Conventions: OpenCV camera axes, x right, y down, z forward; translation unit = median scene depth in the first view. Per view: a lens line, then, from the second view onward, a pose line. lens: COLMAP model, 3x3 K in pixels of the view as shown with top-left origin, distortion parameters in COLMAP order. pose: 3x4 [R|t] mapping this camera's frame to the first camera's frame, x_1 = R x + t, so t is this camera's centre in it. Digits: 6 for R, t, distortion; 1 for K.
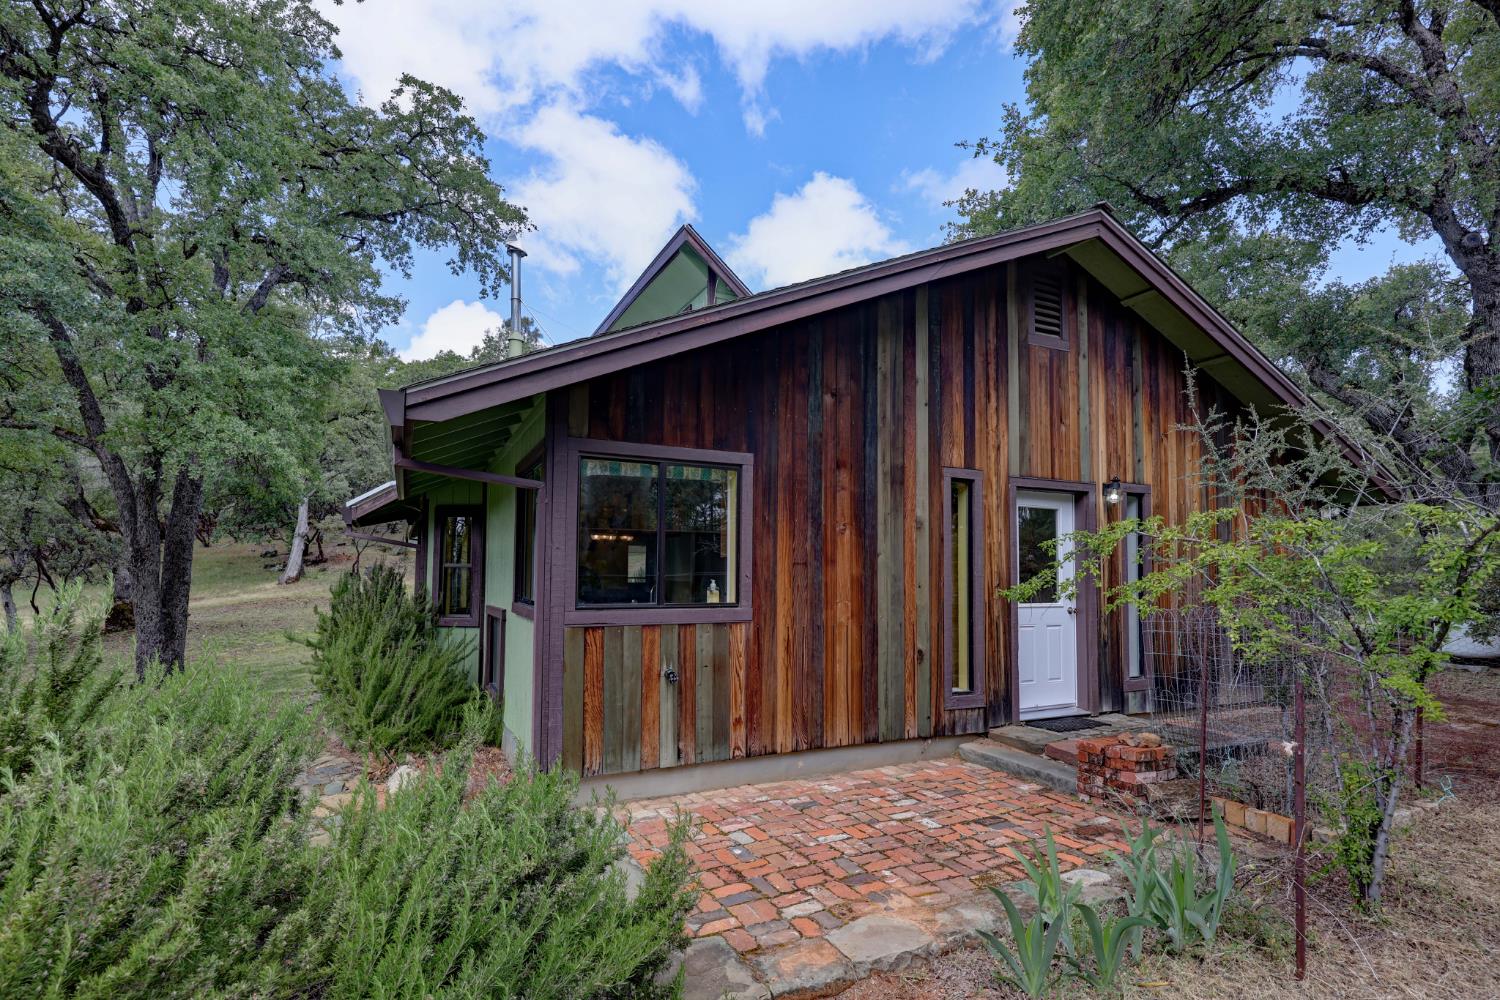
lens RADIAL K [[677.3, 0, 757.6], [0, 677.3, 542.3], [0, 0, 1]] dist [0.000550, -0.000026]
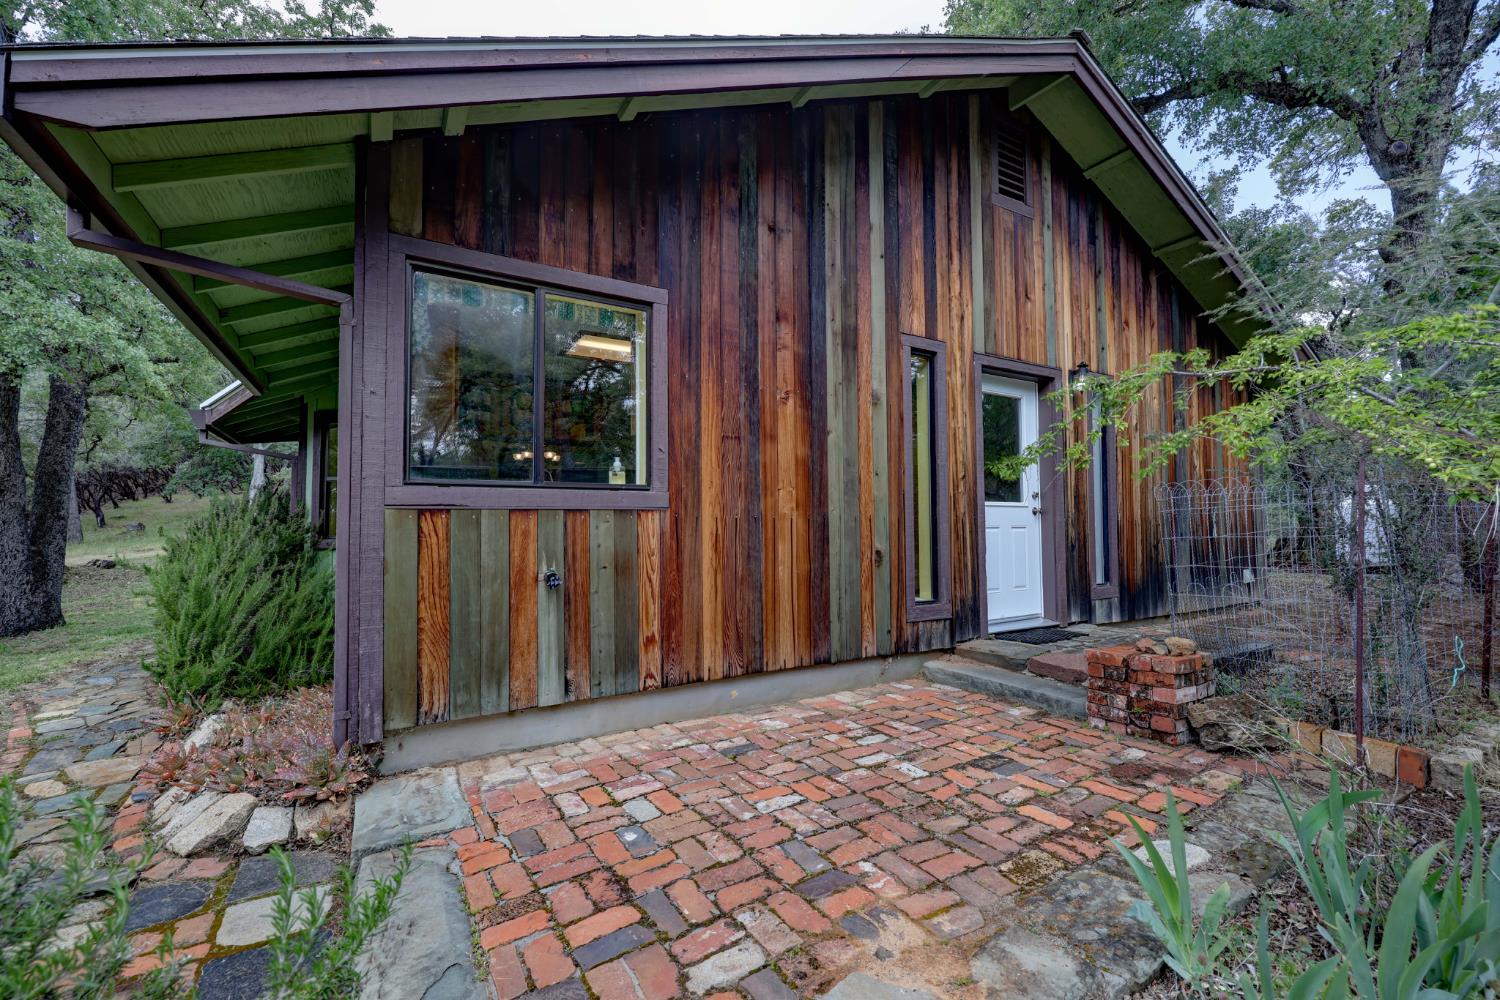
lens RADIAL K [[599.8, 0, 755.2], [0, 599.8, 498.9], [0, 0, 1]] dist [0.000340, -0.000175]
pose [[0.996363, -0.011199, 0.084476, 0.032024], [0.010687, 0.999922, 0.006510, 0.101357], [-0.084542, -0.005583, 0.996404, 0.318889]]
